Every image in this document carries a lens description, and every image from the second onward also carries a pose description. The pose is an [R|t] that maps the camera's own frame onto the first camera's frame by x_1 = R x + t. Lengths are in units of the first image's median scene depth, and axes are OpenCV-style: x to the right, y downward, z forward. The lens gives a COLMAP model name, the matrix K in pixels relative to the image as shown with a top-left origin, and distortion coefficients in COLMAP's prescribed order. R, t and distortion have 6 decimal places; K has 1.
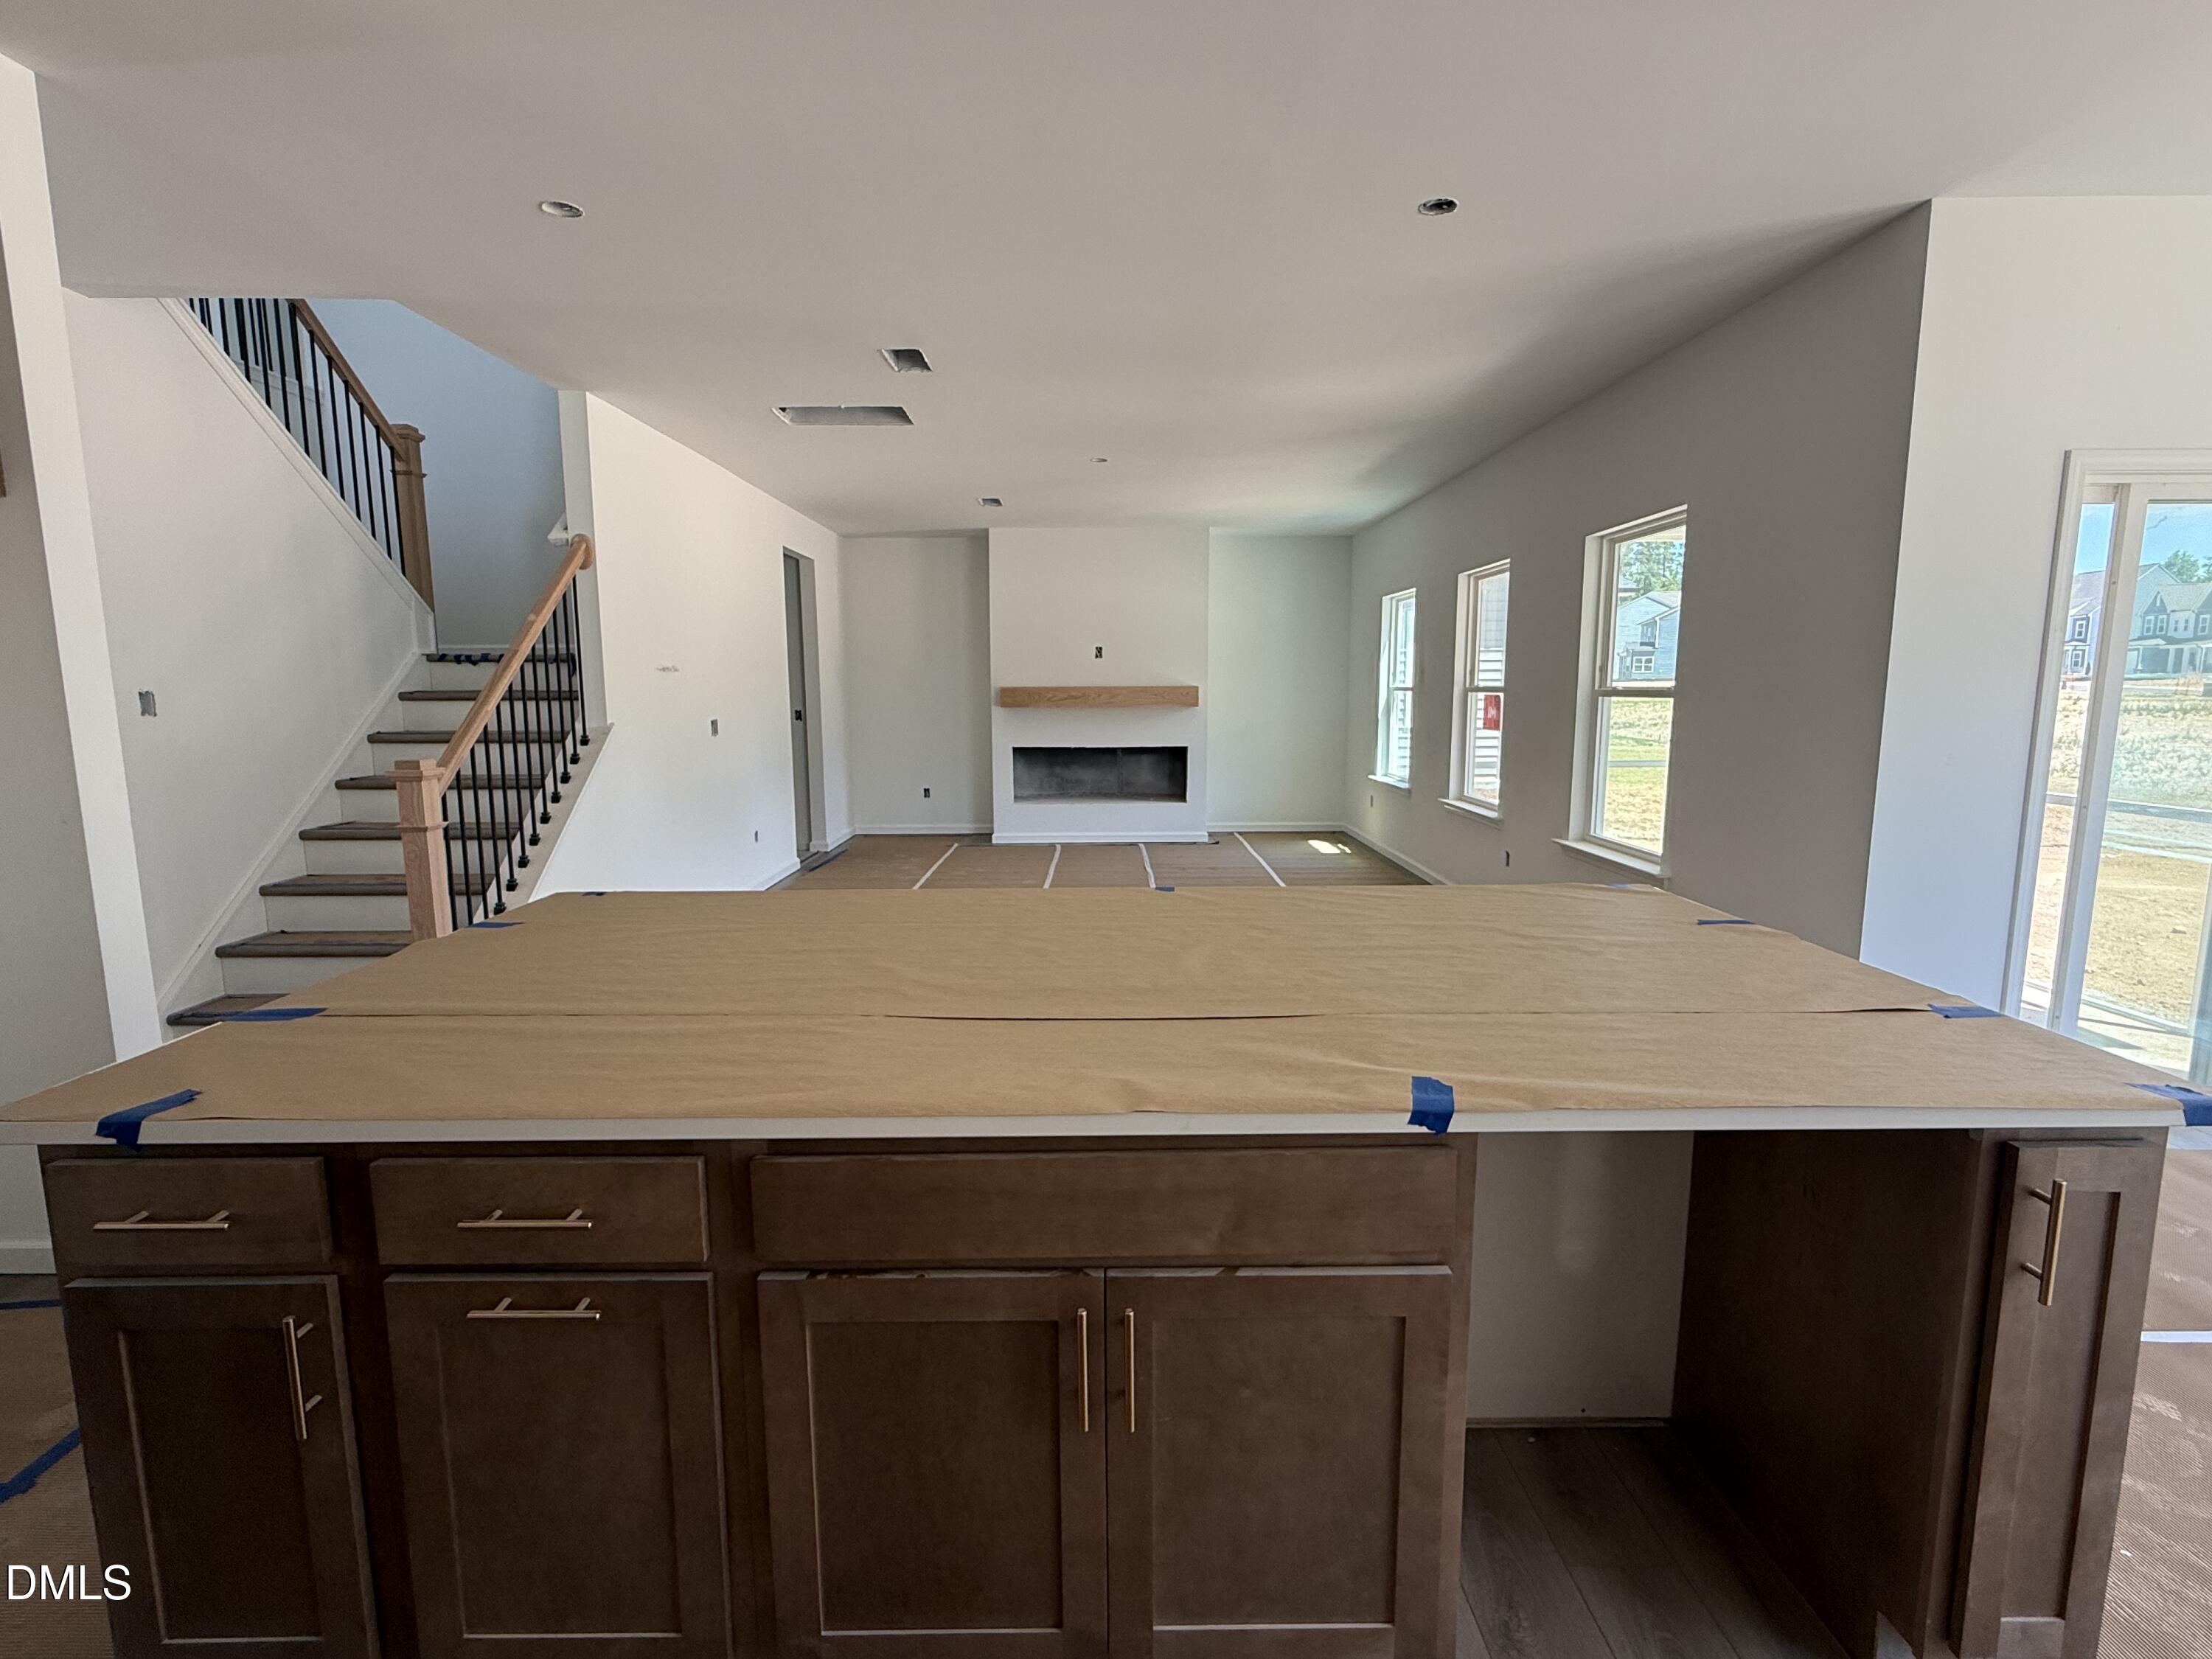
lens RADIAL K [[1062.5, 0, 1106.0], [0, 1062.5, 829.5], [0, 0, 1]] dist [0.000459, -0.000358]
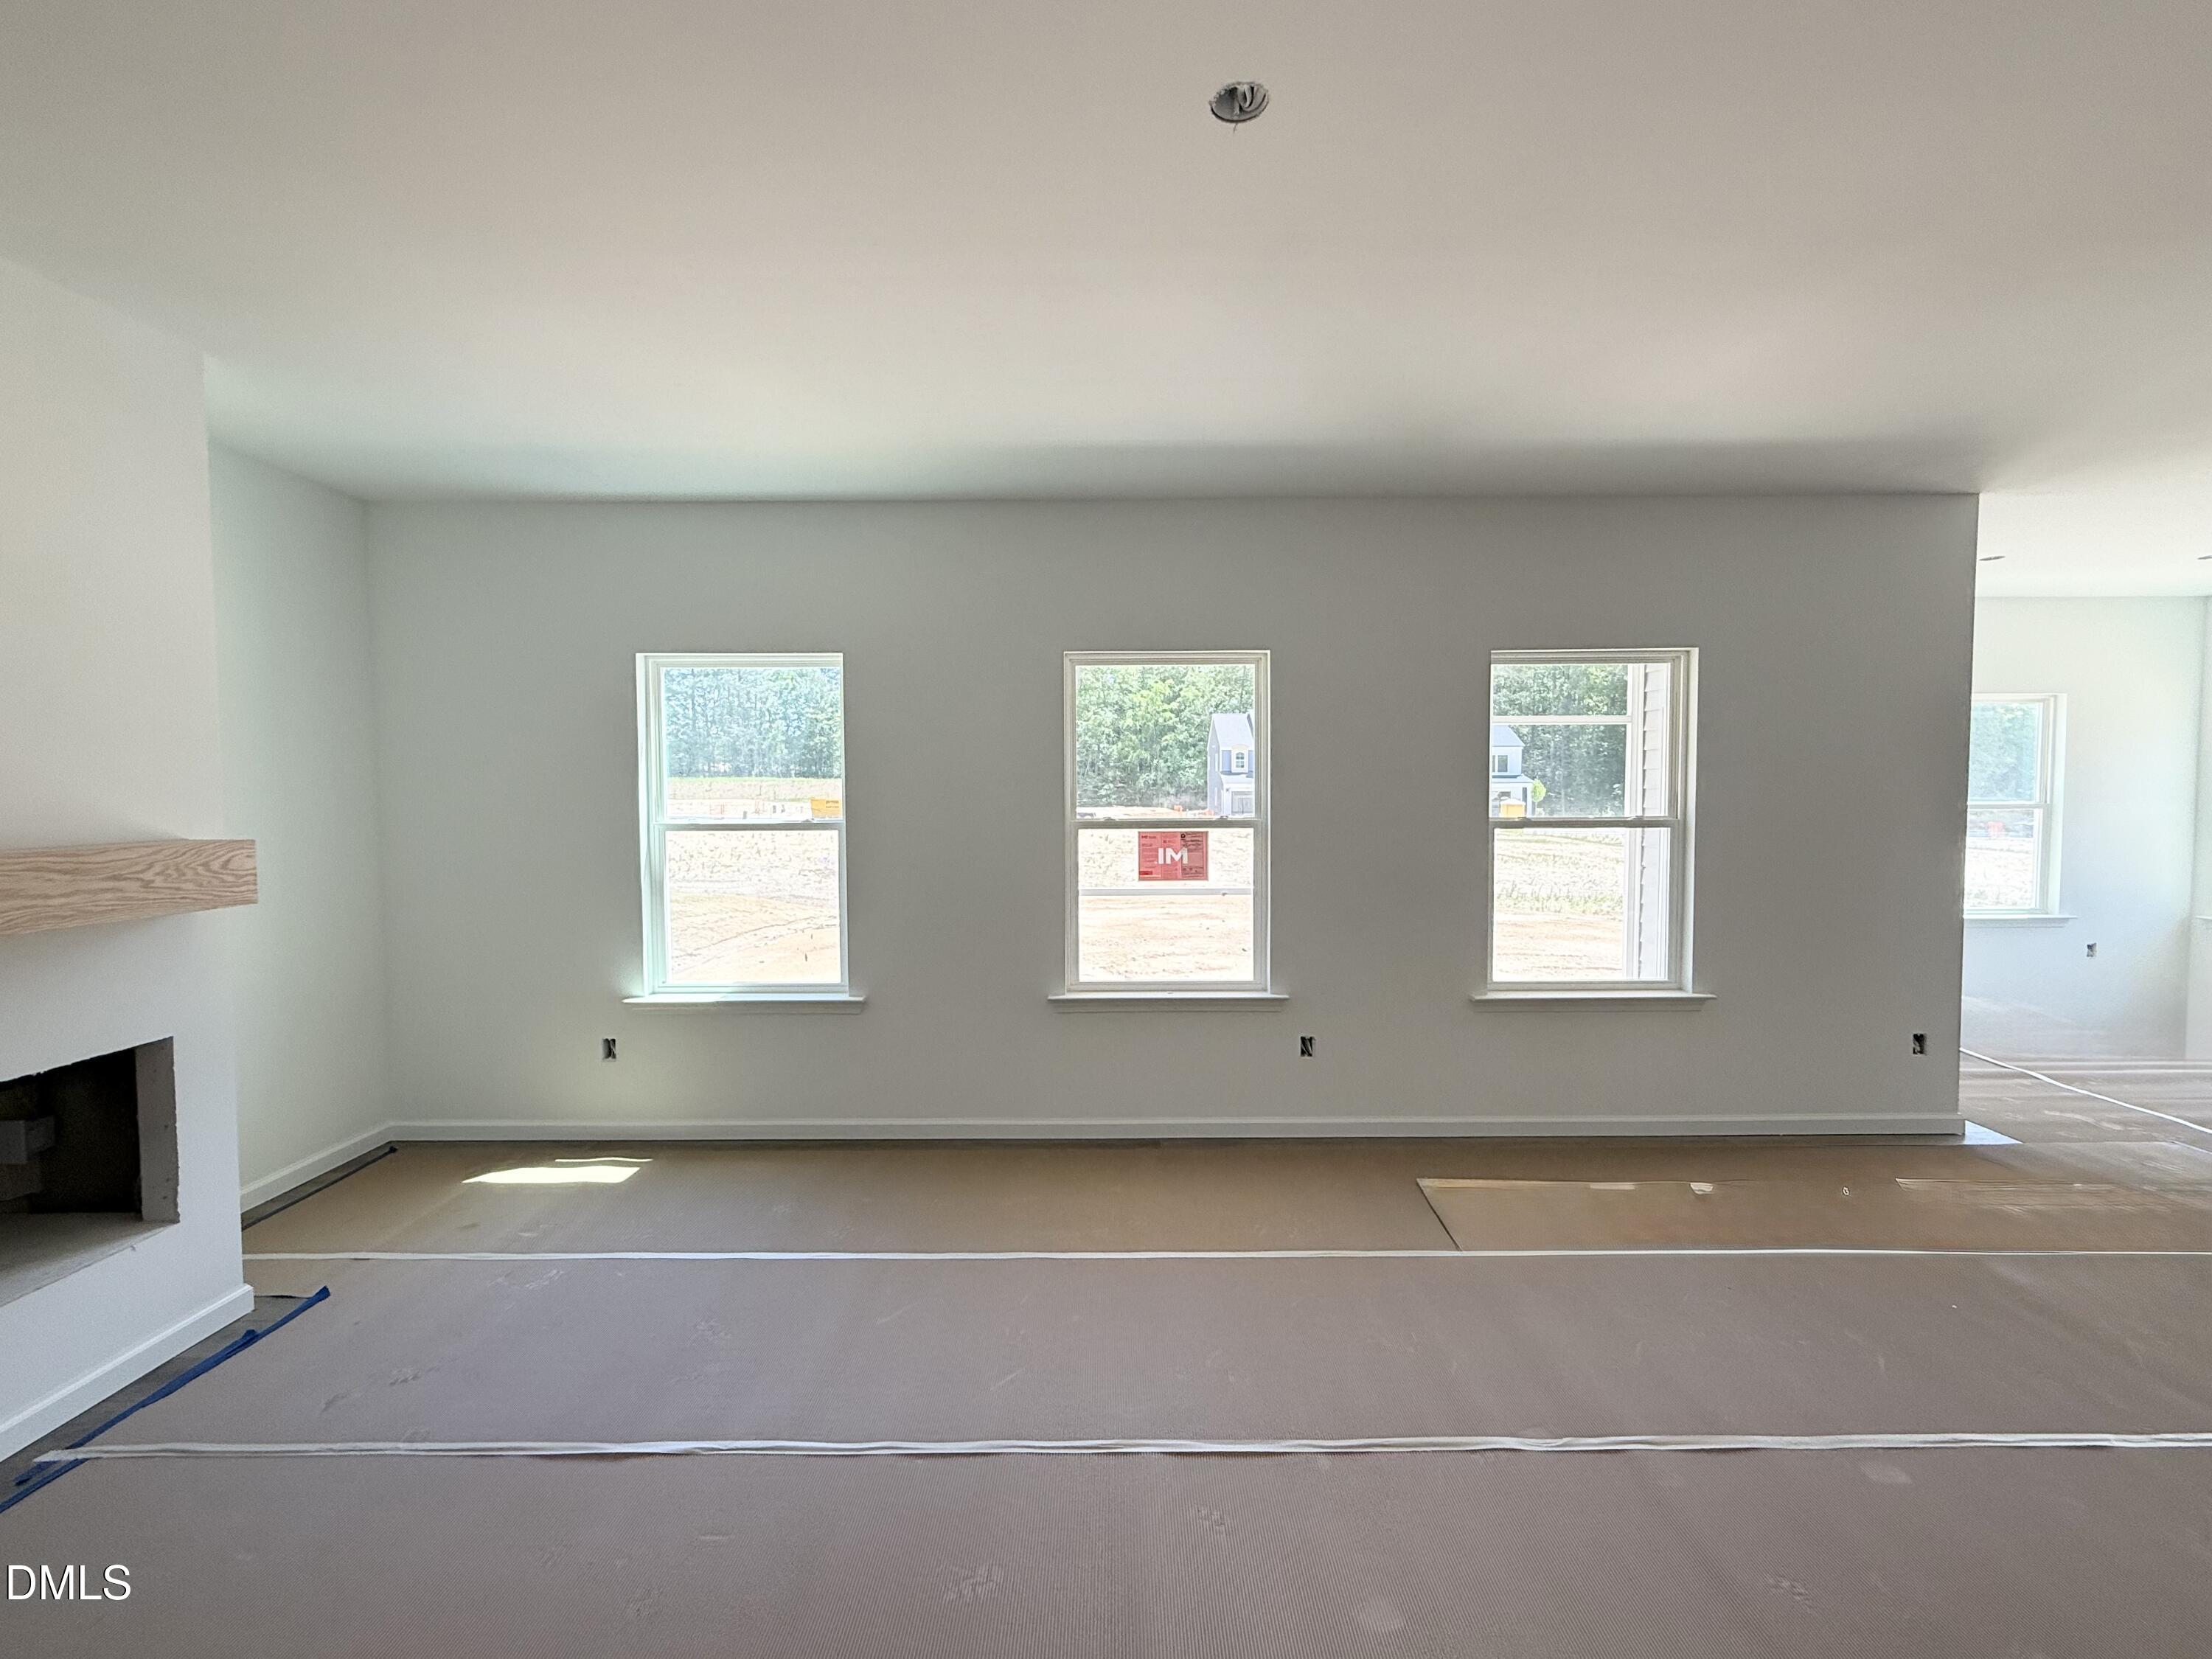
lens RADIAL K [[944.7, 0, 1106.0], [0, 944.7, 829.5], [0, 0, 1]] dist [0.001640, 0.000367]
pose [[0.010404, -0.035258, 0.999324, -0.193944], [0.140149, 0.989565, 0.033454, -0.112162], [-0.990076, 0.139706, 0.015237, 0.745500]]
